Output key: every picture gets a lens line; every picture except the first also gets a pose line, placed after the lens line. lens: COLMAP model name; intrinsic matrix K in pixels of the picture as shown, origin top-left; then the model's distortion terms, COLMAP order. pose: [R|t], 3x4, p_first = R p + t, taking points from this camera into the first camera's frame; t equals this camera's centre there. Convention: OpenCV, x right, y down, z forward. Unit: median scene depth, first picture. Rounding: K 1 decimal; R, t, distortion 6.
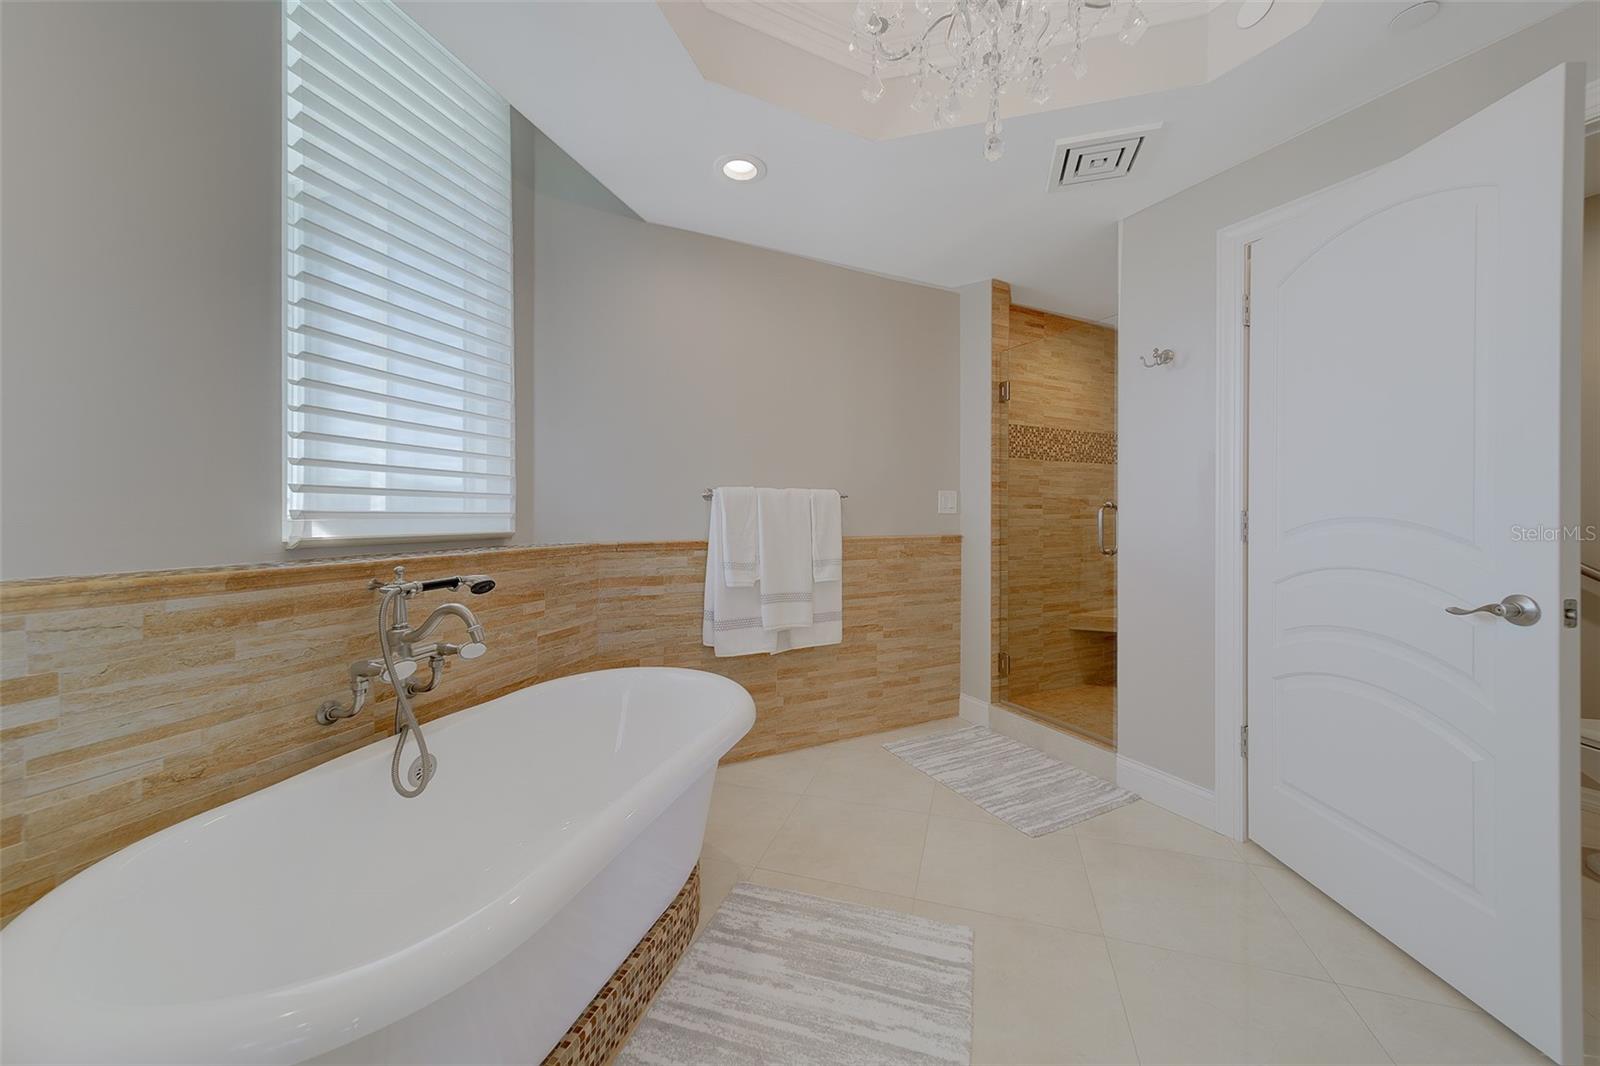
lens RADIAL K [[588.7, 0, 801.1], [0, 588.7, 517.9], [0, 0, 1]] dist [0.000139, 0.000087]
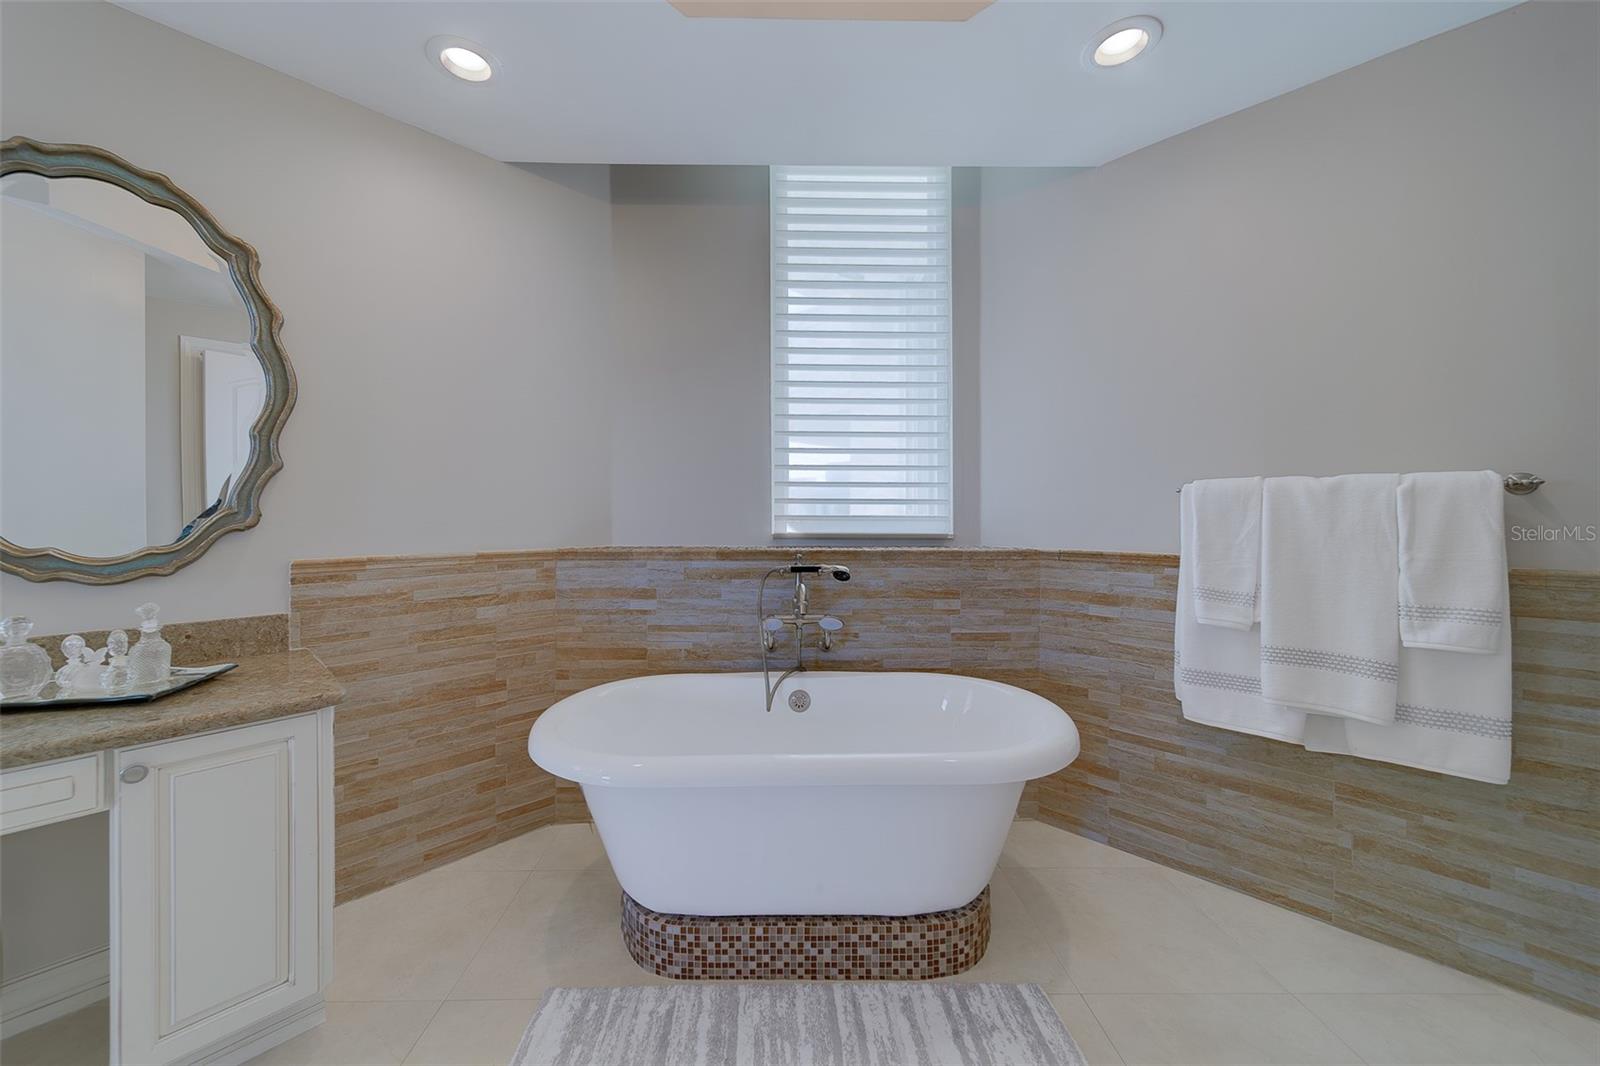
lens RADIAL K [[599.4, 0, 785.1], [0, 599.4, 523.3], [0, 0, 1]] dist [0.002995, 0.000444]
pose [[0.293564, 0.013057, -0.955850, 0.482663], [-0.008356, 0.999904, 0.011093, -0.005671], [0.955903, 0.004731, 0.293645, 0.377882]]
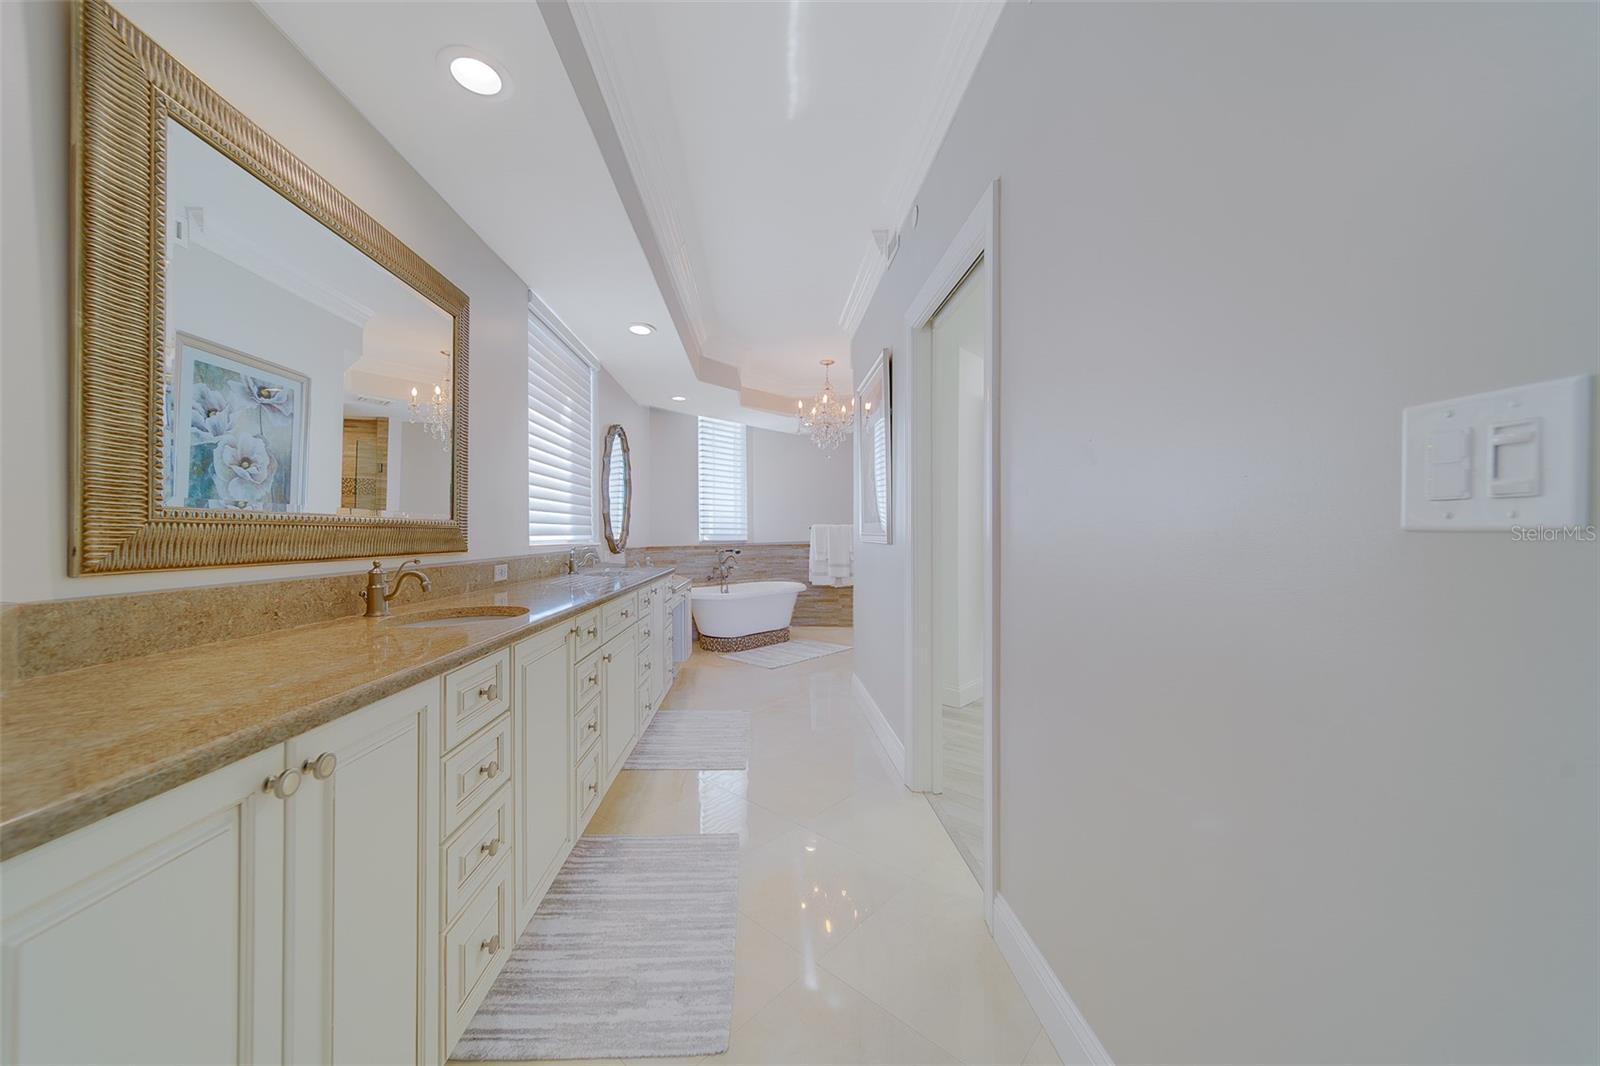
lens RADIAL K [[572.9, 0, 770.7], [0, 572.9, 543.4], [0, 0, 1]] dist [0.001271, 0.000451]
pose [[0.895944, 0.002354, -0.444161, 1.057173], [-0.001005, 0.999994, 0.003272, 0.032388], [0.444166, -0.002485, 0.895941, -1.826221]]
